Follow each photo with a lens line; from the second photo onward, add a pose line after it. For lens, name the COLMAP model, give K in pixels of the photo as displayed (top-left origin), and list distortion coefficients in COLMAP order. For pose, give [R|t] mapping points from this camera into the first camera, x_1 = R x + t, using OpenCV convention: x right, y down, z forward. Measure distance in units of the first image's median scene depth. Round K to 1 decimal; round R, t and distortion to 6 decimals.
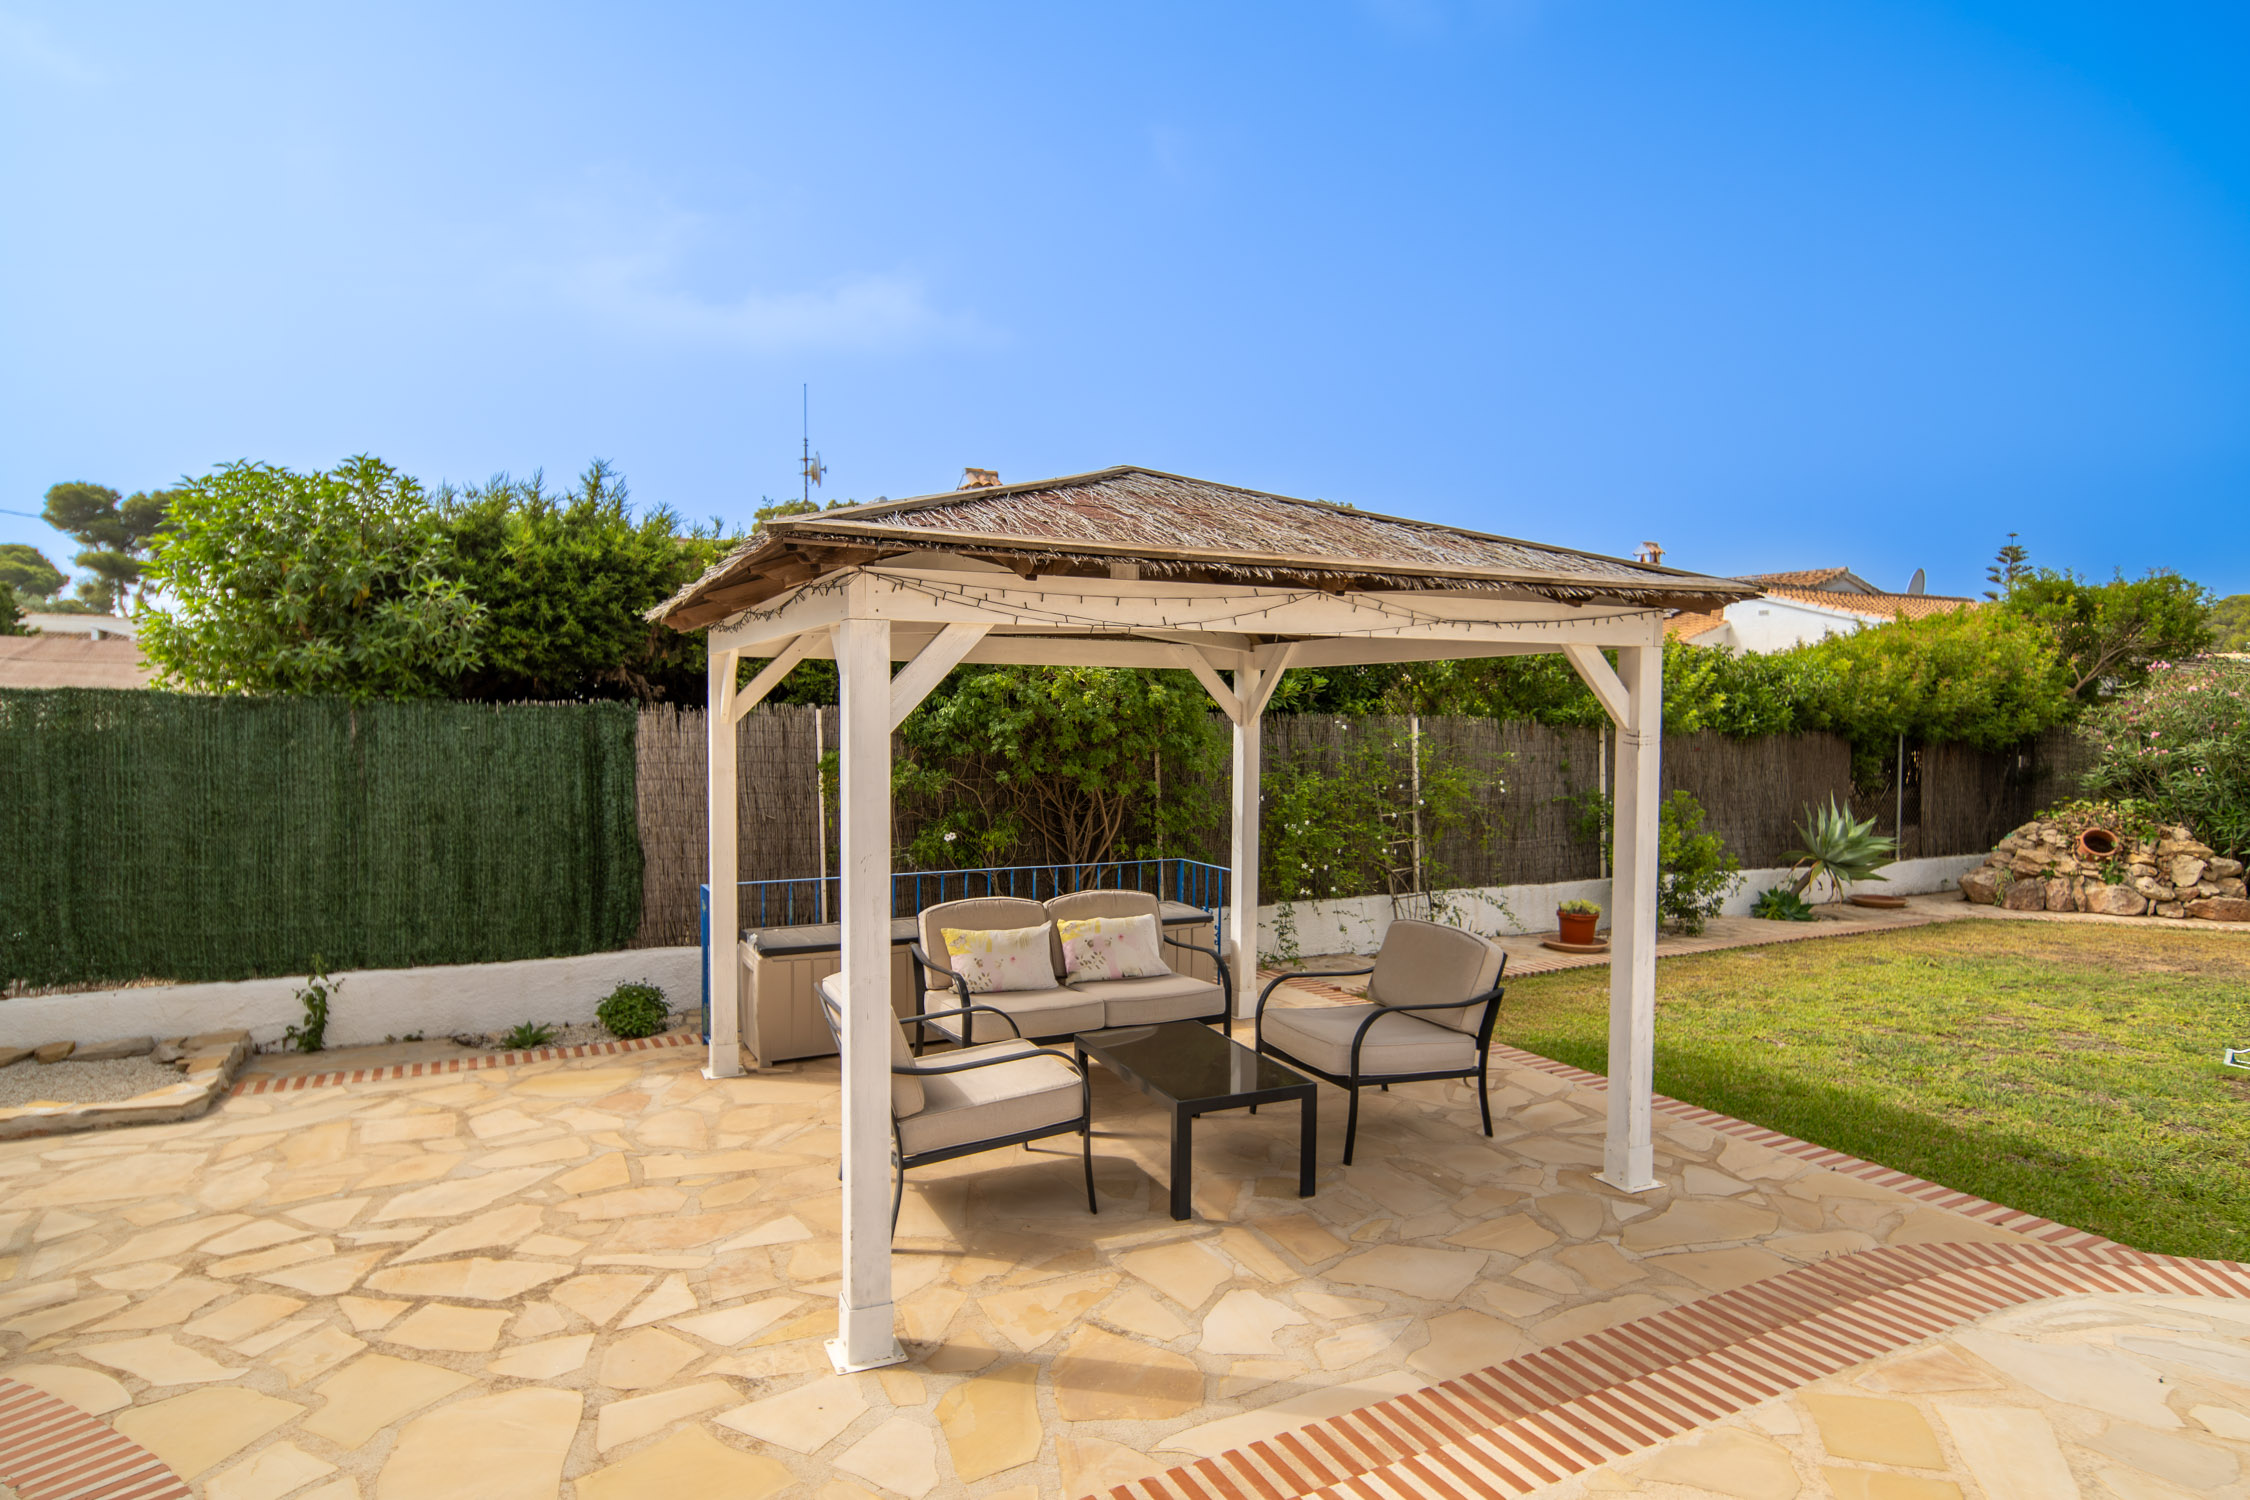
lens RADIAL K [[1239.0, 0, 1125.0], [0, 1239.0, 750.0], [0, 0, 1]] dist [0.002327, 0.001709]
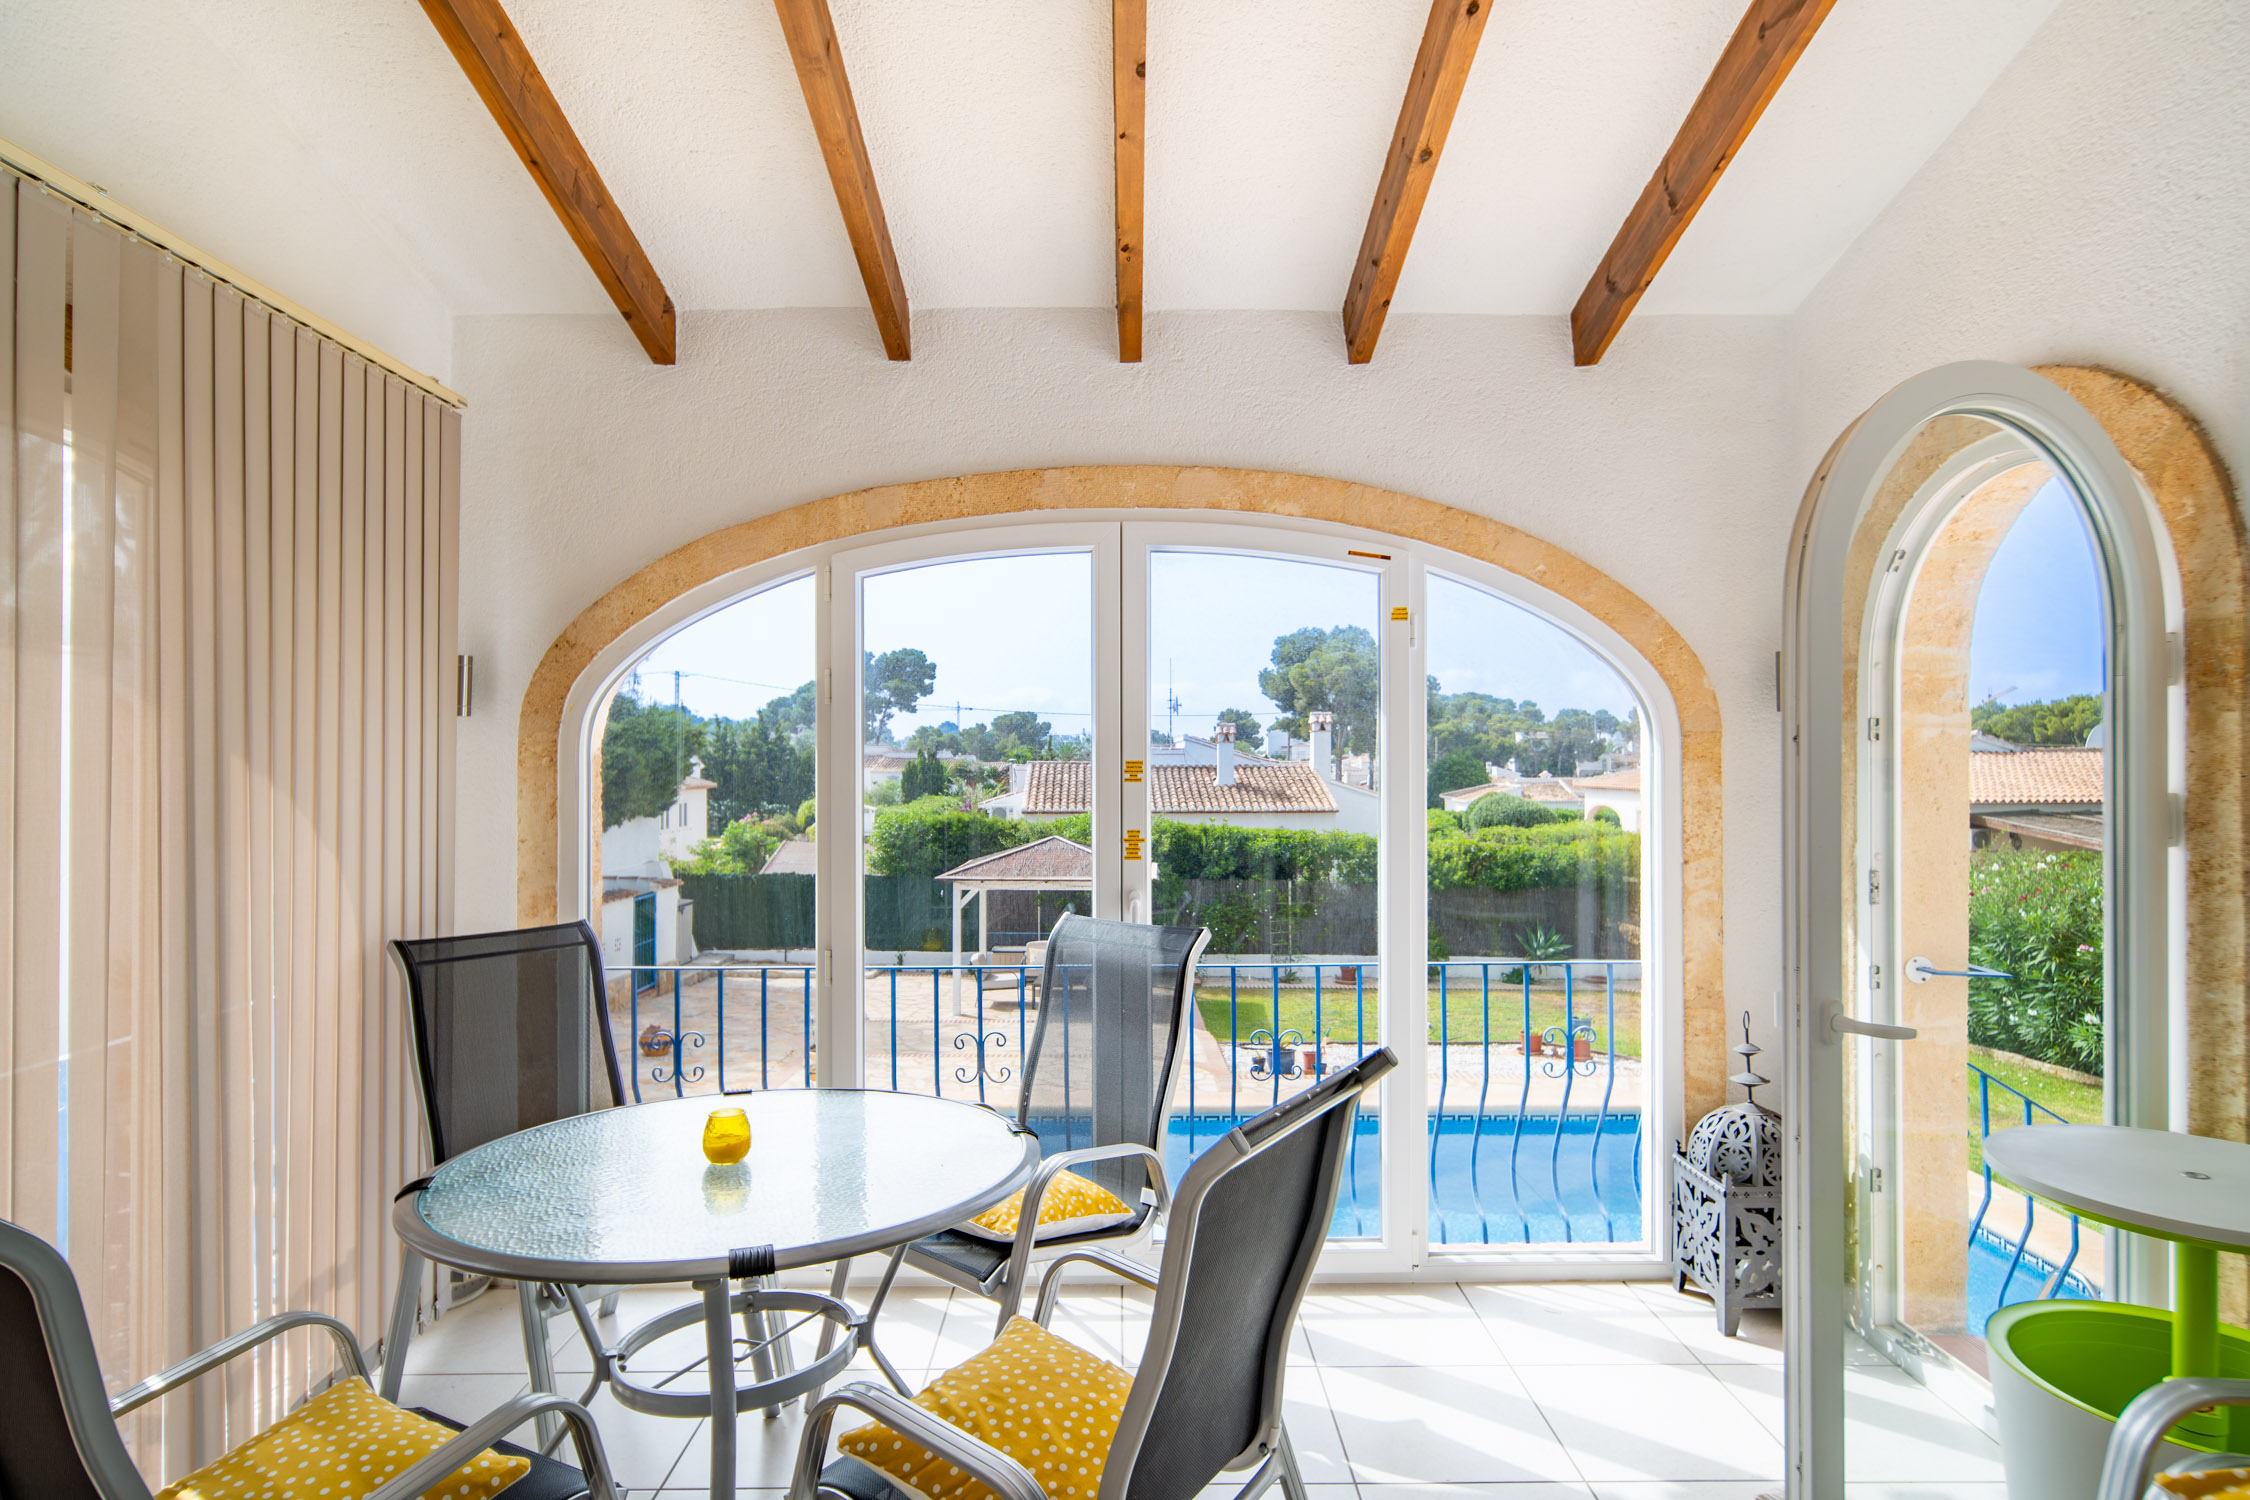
lens RADIAL K [[1206.1, 0, 1129.2], [0, 1206.1, 751.1], [0, 0, 1]] dist [-0.005122, 0.001343]
pose [[0.891237, -0.009222, -0.453444, 1.419494], [-0.013627, 0.998797, -0.047095, -0.227096], [0.453333, 0.048152, 0.890040, -1.713216]]
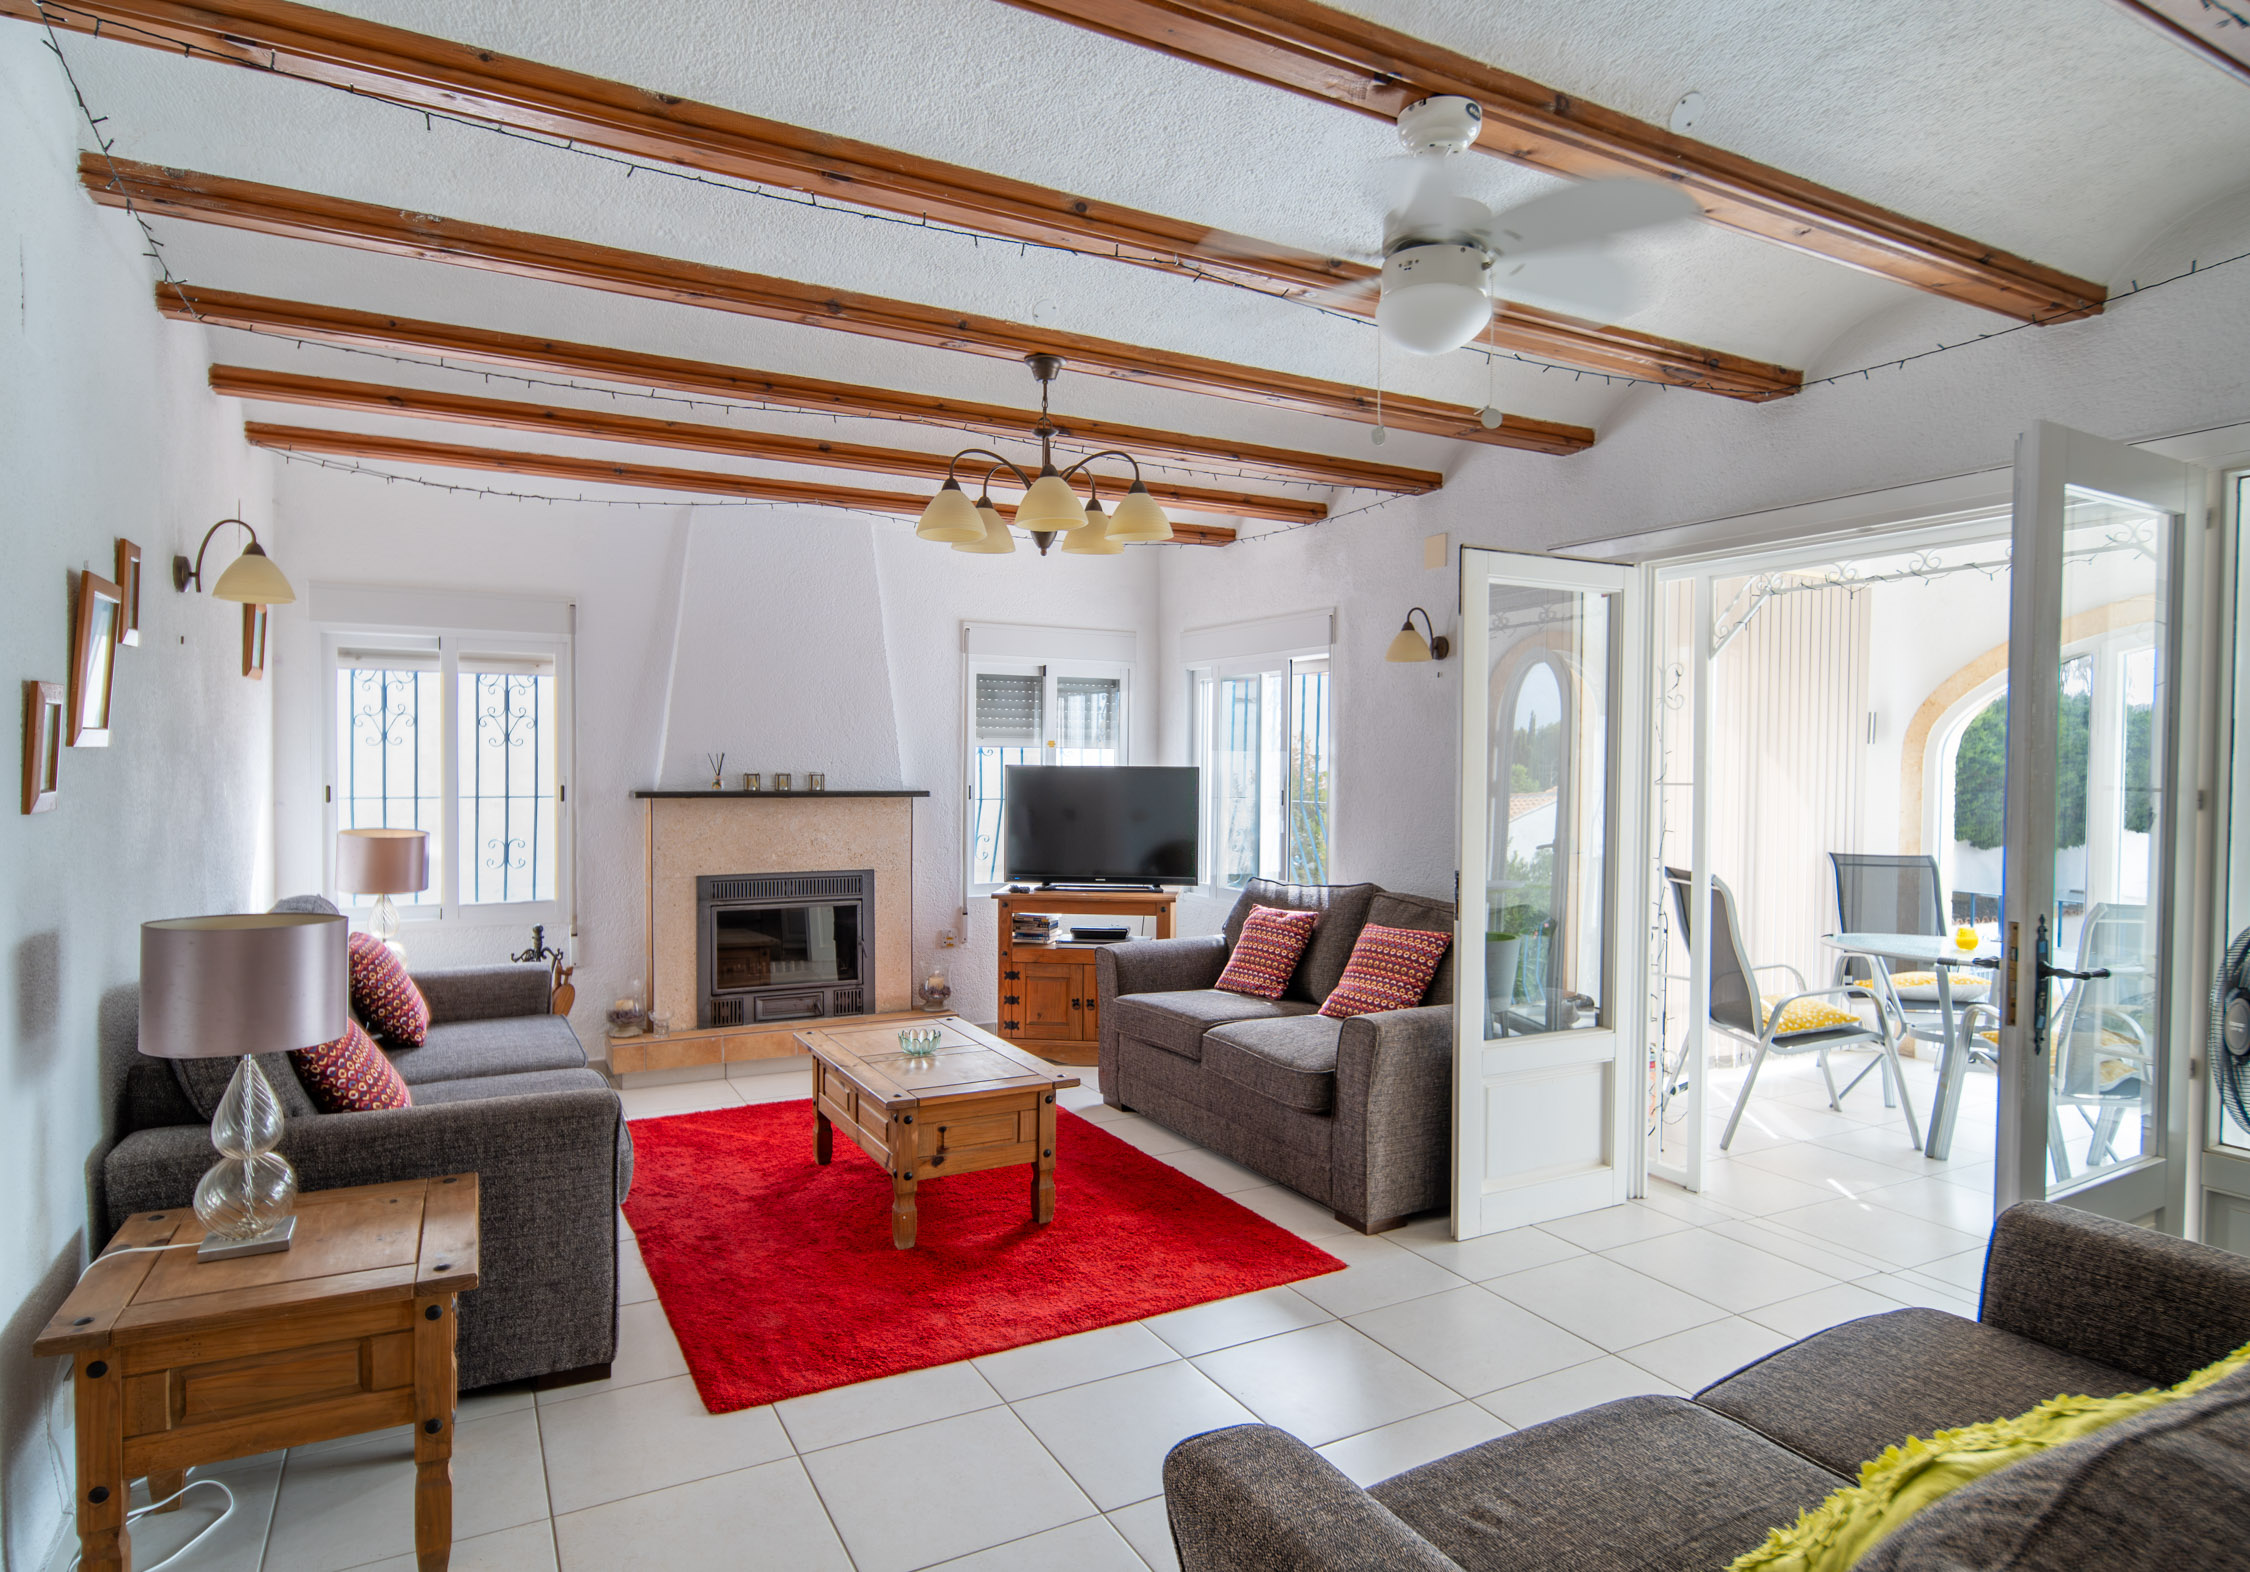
lens RADIAL K [[1255.8, 0, 1116.1], [0, 1255.8, 787.2], [0, 0, 1]] dist [-0.001092, -0.000200]
pose [[0.011279, 0.017014, -0.999792, 1.823241], [-0.052701, 0.998476, 0.016397, -0.215514], [0.998547, 0.052505, 0.012158, -1.938486]]
